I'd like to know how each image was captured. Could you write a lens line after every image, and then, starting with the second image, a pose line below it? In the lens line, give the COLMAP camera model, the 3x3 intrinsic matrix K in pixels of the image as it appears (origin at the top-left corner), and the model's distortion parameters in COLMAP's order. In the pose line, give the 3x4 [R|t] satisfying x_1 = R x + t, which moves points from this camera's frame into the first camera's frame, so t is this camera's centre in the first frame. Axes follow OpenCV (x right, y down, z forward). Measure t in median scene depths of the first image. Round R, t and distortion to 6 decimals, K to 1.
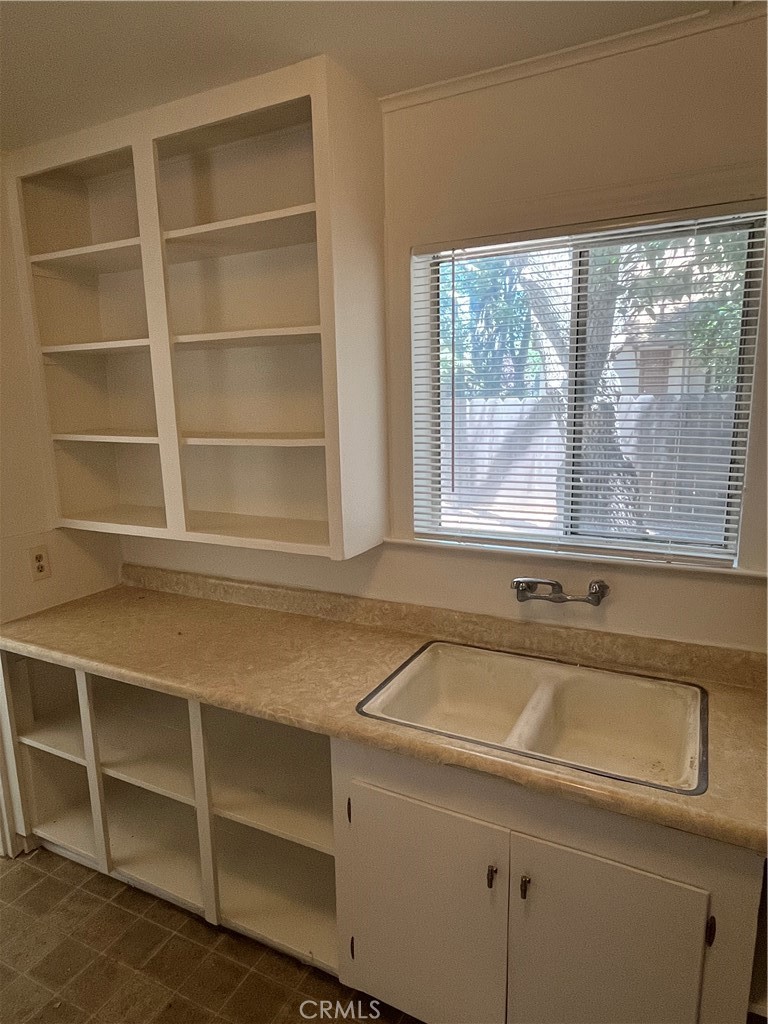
lens RADIAL K [[624.5, 0, 383.8], [0, 624.5, 512.3], [0, 0, 1]] dist [0.003776, 0.000610]
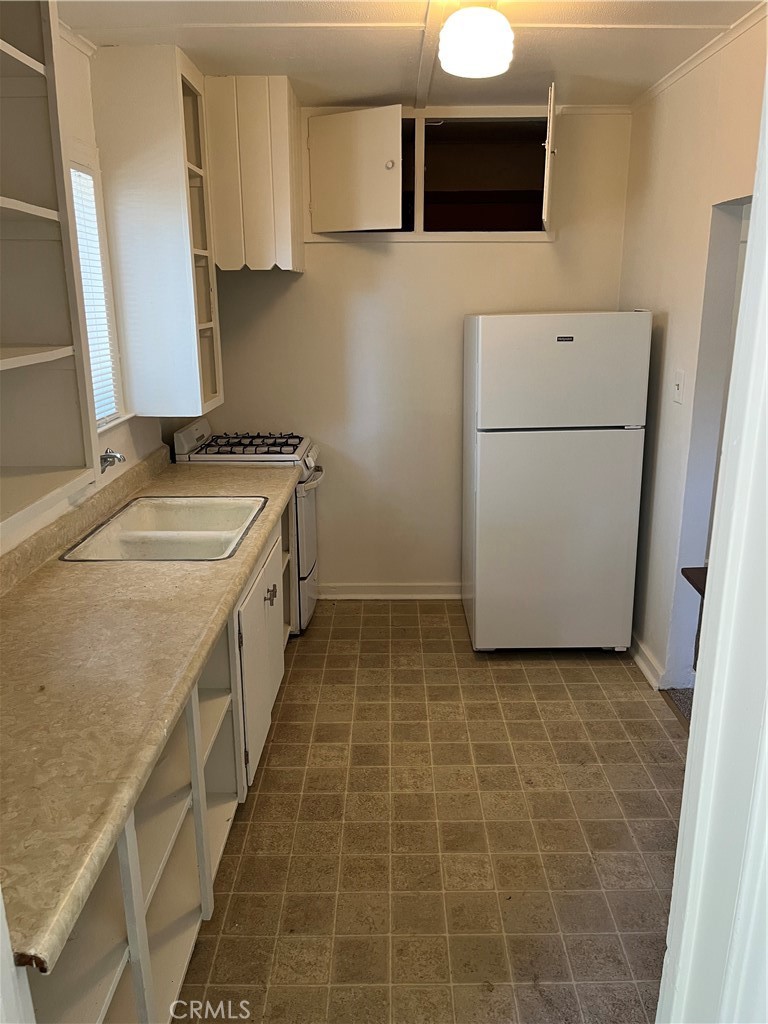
lens RADIAL K [[769.4, 0, 385.6], [0, 769.4, 511.8], [0, 0, 1]] dist [-0.001722, 0.009009]
pose [[-0.439134, -0.226143, 0.869495, -1.231279], [0.175171, 0.927676, 0.329745, -0.174519], [-0.881179, 0.297112, -0.367760, 1.053503]]
